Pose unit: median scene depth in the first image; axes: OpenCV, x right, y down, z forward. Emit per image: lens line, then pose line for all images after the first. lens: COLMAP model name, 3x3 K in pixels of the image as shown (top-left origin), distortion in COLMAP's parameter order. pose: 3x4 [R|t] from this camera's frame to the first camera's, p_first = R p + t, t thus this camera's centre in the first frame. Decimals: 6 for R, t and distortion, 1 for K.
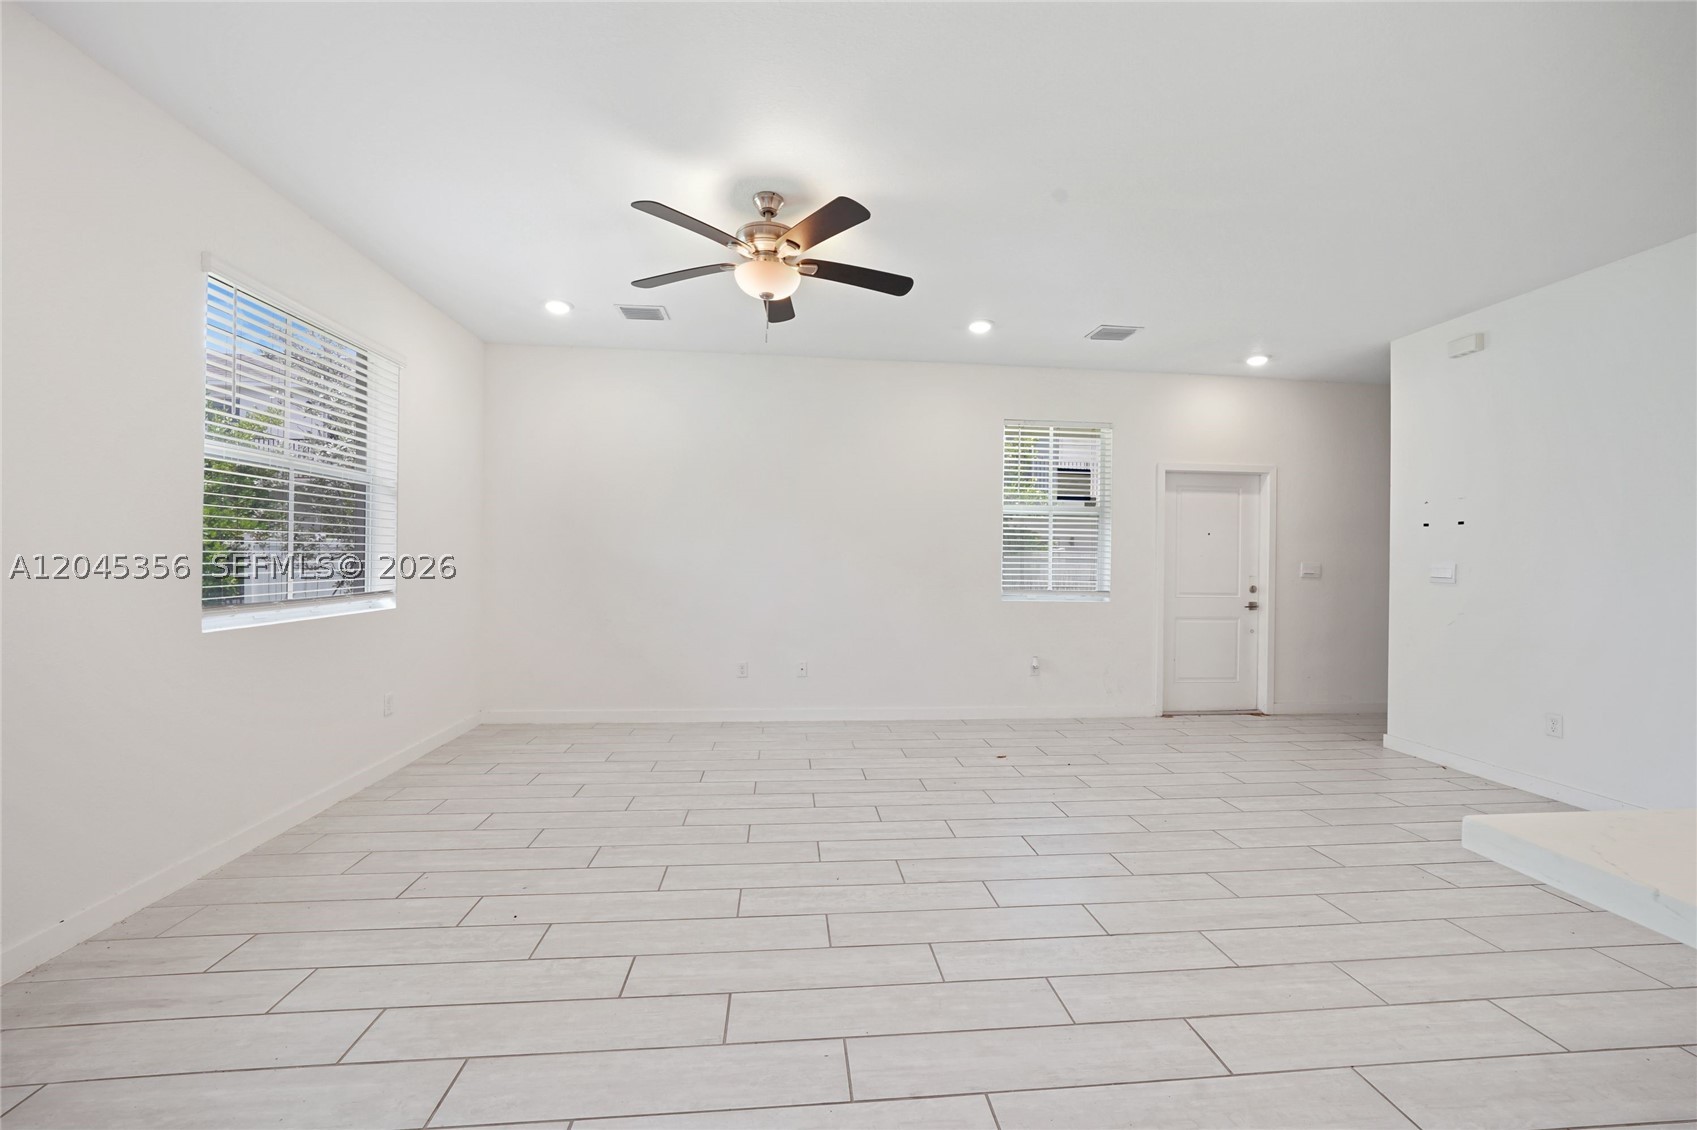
lens RADIAL K [[679.6, 0, 831.1], [0, 679.6, 555.4], [0, 0, 1]] dist [-0.020340, 0.003481]
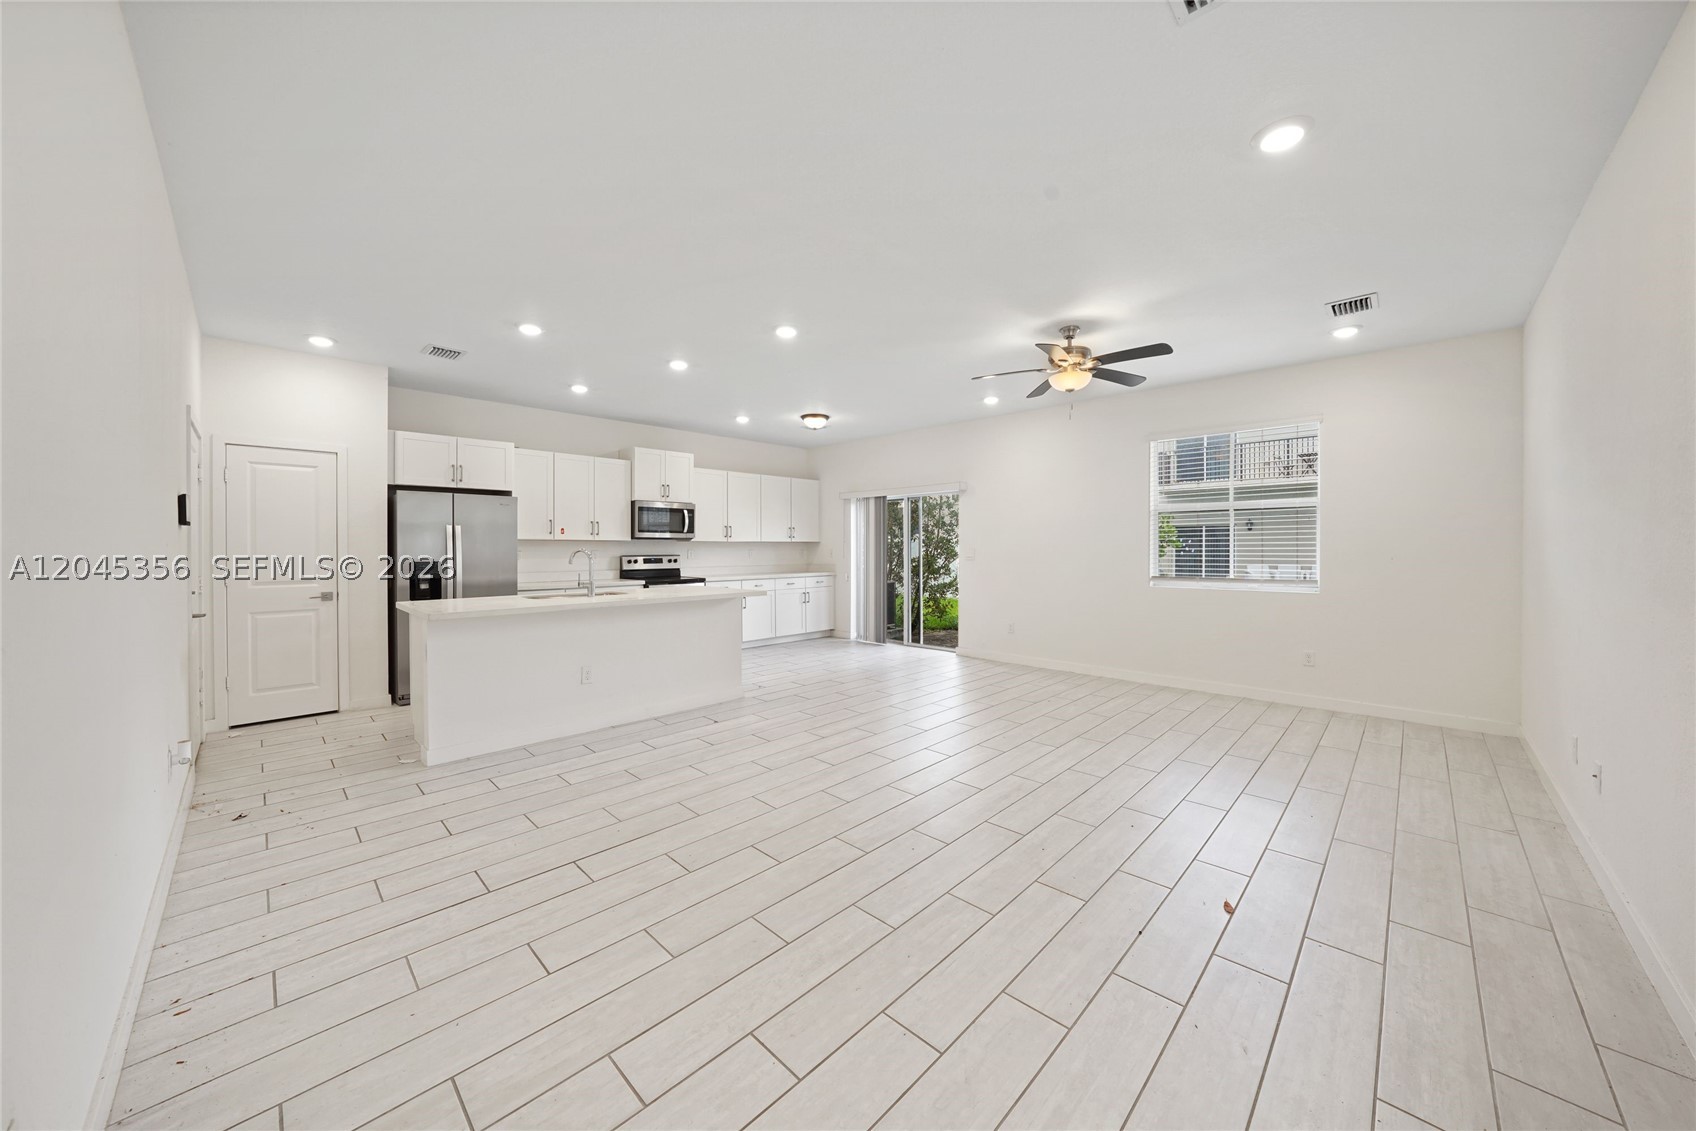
lens RADIAL K [[592.5, 0, 856.7], [0, 592.5, 552.8], [0, 0, 1]] dist [-0.011130, 0.001266]
pose [[-0.744796, -0.005954, -0.667266, 0.895978], [-0.002321, 0.999977, -0.006333, 0.005541], [0.667288, -0.003168, -0.744793, 1.275902]]
